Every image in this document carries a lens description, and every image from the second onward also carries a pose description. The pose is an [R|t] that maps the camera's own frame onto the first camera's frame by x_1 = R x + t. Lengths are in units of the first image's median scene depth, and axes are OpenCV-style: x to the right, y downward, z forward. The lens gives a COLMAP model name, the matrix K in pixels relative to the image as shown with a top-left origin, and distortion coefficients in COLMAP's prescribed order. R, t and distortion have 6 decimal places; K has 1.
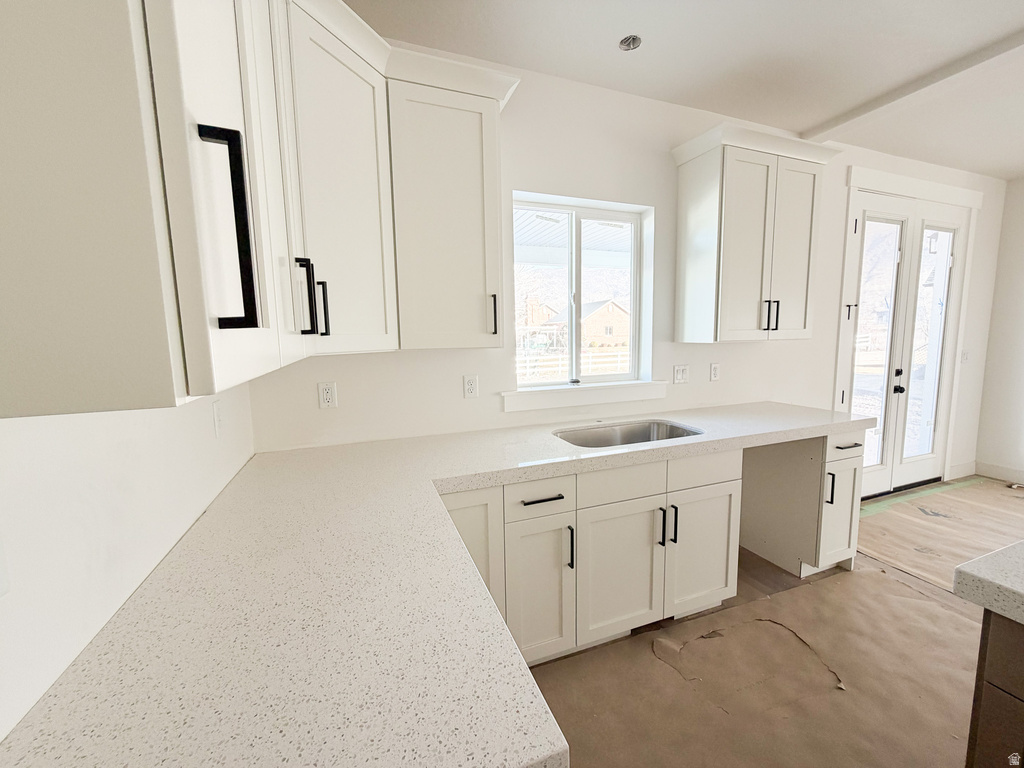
lens RADIAL K [[397.8, 0, 510.4], [0, 397.8, 381.2], [0, 0, 1]] dist [0.000191, -0.000337]
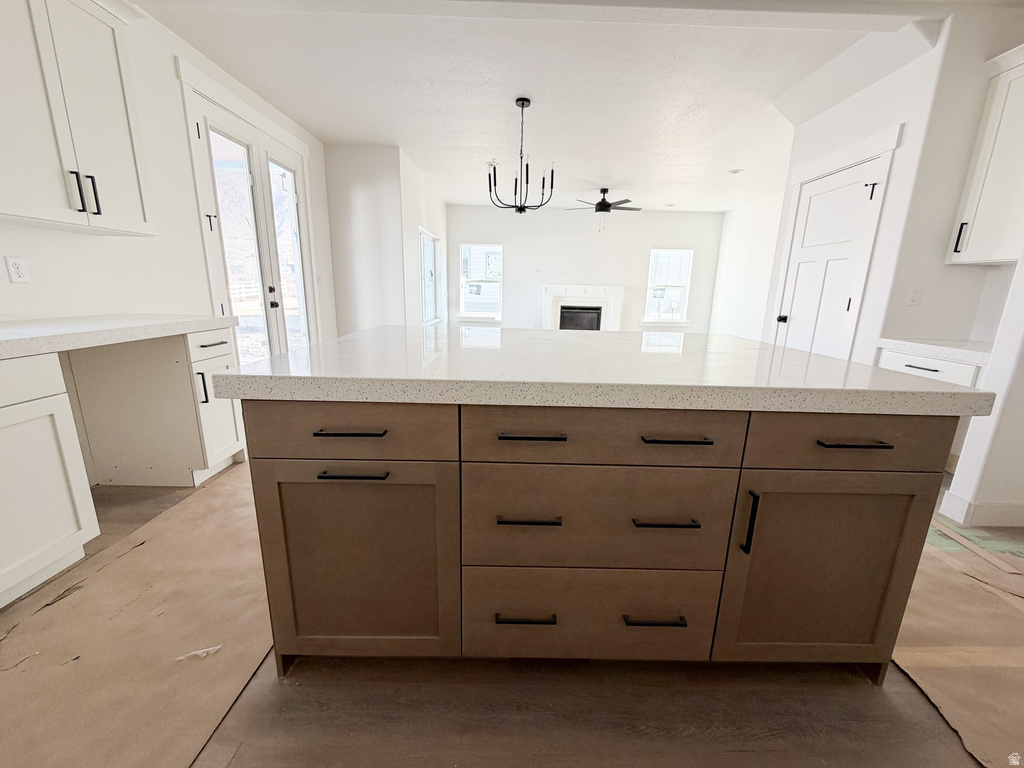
lens RADIAL K [[411.4, 0, 514.6], [0, 411.4, 387.0], [0, 0, 1]] dist [-0.000419, 0.000145]
pose [[0.347146, -0.200778, 0.916067, 0.126110], [0.085679, 0.979518, 0.182217, 0.135940], [-0.933889, 0.015232, 0.357238, -0.083809]]
